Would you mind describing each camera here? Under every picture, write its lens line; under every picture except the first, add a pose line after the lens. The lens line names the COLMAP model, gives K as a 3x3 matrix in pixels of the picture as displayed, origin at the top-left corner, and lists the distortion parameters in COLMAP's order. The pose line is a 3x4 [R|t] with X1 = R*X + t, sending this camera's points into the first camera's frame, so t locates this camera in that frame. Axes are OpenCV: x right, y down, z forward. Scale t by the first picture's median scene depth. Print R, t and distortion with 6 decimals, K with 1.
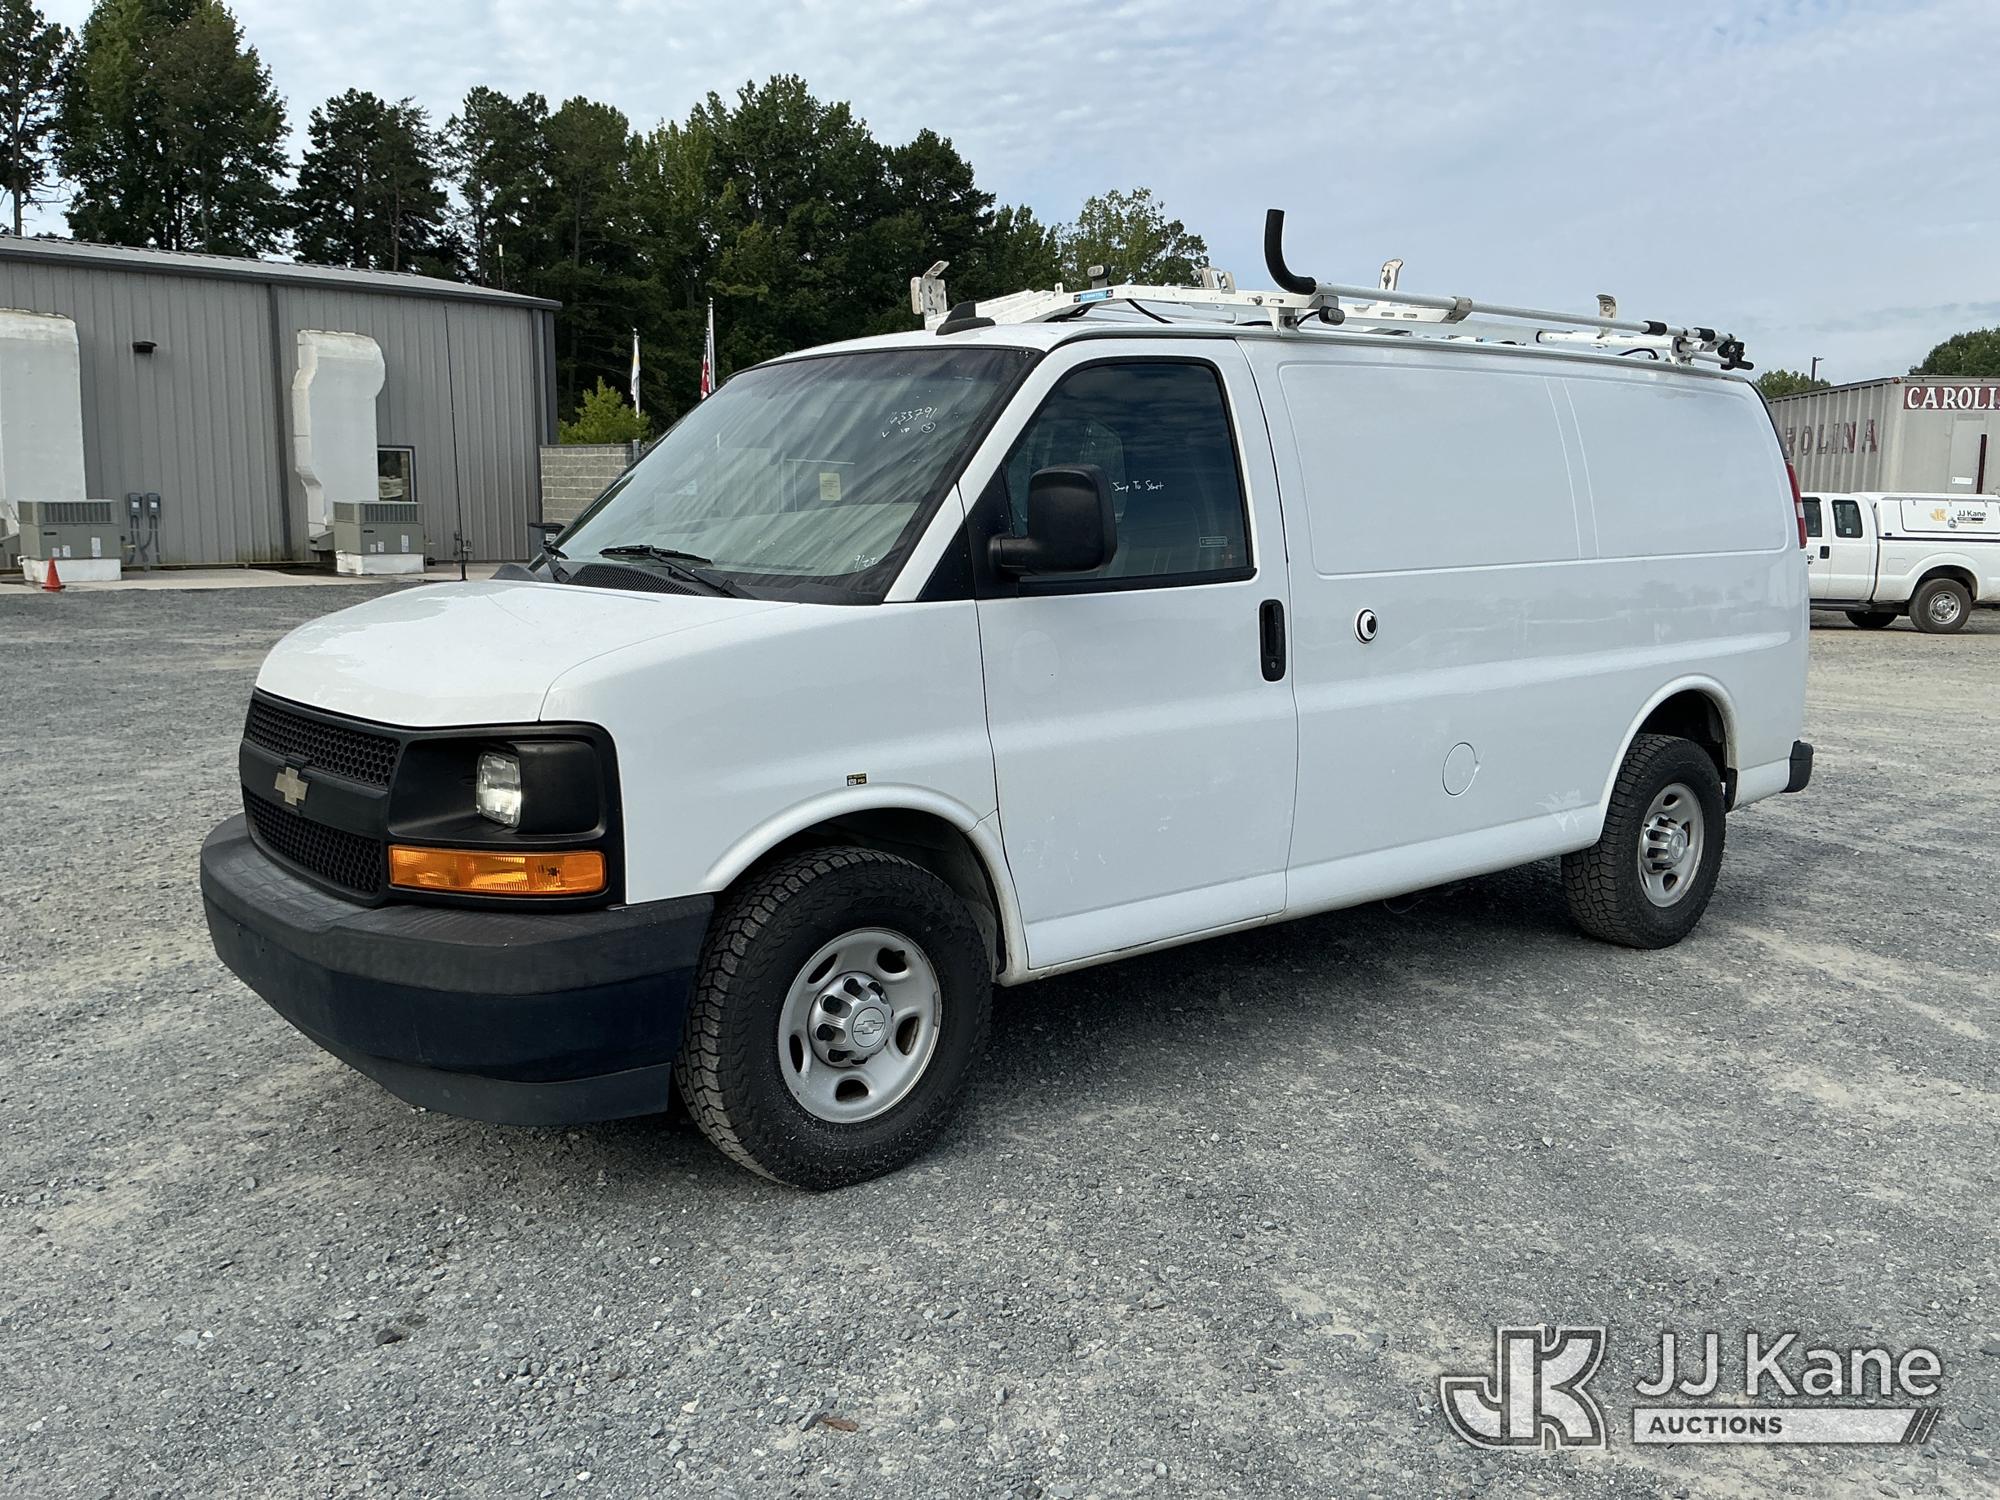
lens RADIAL K [[1663.1, 0, 971.2], [0, 1663.1, 760.3], [0, 0, 1]] dist [0.066483, -0.016867]
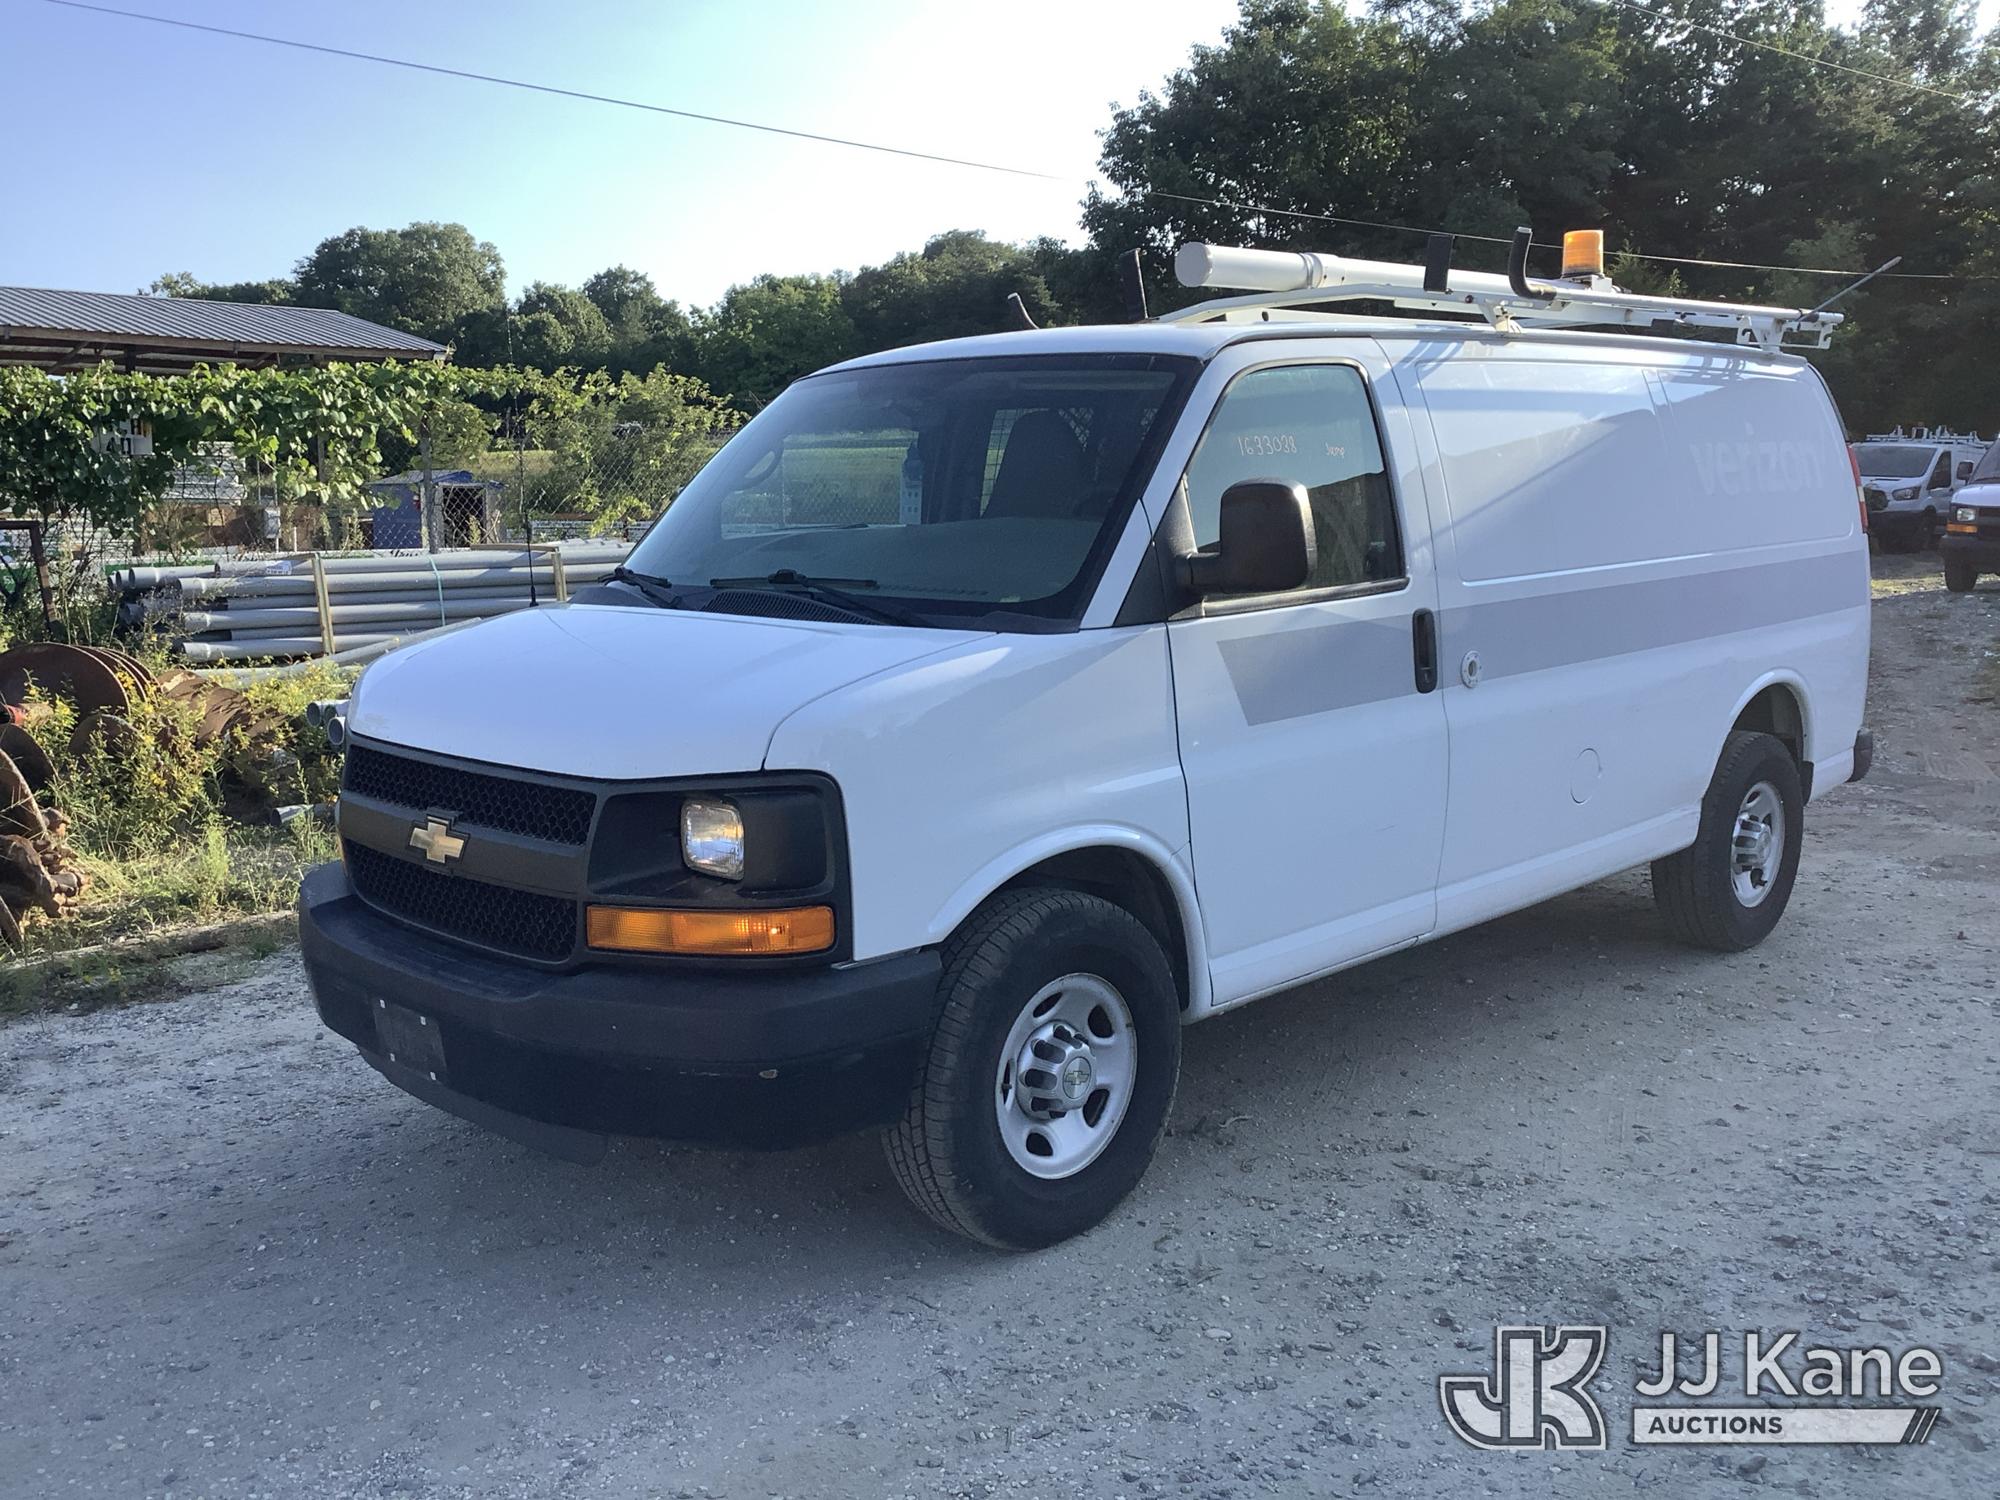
lens RADIAL K [[1663.1, 0, 939.4], [0, 1663.1, 775.1], [0, 0, 1]] dist [0.066483, -0.016867]
pose [[0.998605, -0.031734, 0.042207, -0.172925], [0.031303, 0.999451, 0.010812, -0.024252], [-0.042527, -0.009476, 0.999050, 0.052081]]
